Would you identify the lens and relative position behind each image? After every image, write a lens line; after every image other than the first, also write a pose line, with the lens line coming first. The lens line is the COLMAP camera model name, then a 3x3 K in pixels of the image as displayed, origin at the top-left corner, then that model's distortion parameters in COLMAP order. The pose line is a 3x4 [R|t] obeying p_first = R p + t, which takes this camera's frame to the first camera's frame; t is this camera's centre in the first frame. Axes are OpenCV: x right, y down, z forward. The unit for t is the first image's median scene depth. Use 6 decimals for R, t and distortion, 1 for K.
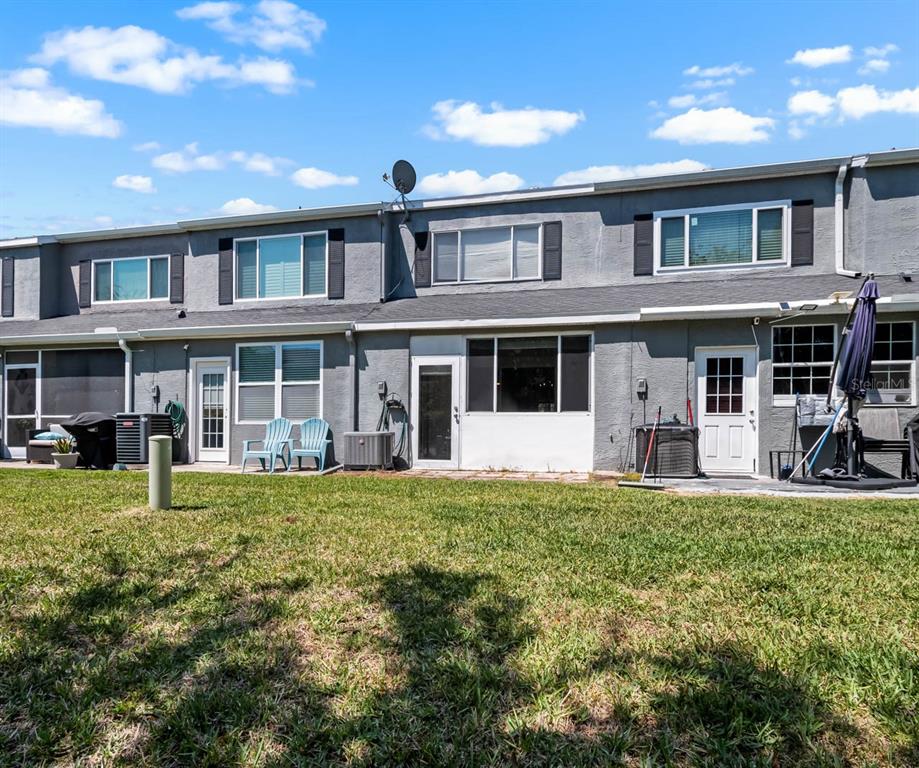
lens RADIAL K [[442.7, 0, 459.8], [0, 442.7, 384.4], [0, 0, 1]] dist [-0.000085, -0.000059]
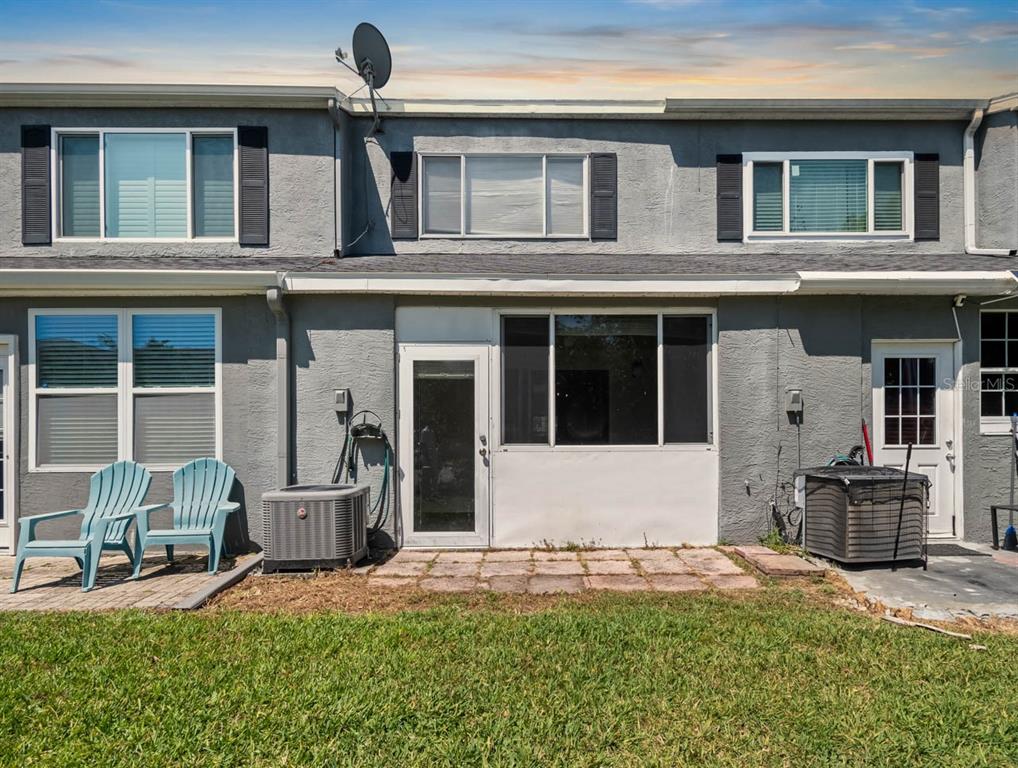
lens RADIAL K [[445.9, 0, 510.6], [0, 445.9, 417.2], [0, 0, 1]] dist [-0.000213, 0.000697]
pose [[0.978747, -0.002501, 0.205057, -0.082666], [-0.009474, 0.998306, 0.057400, -0.005301], [-0.204853, -0.058123, 0.977065, 0.408455]]
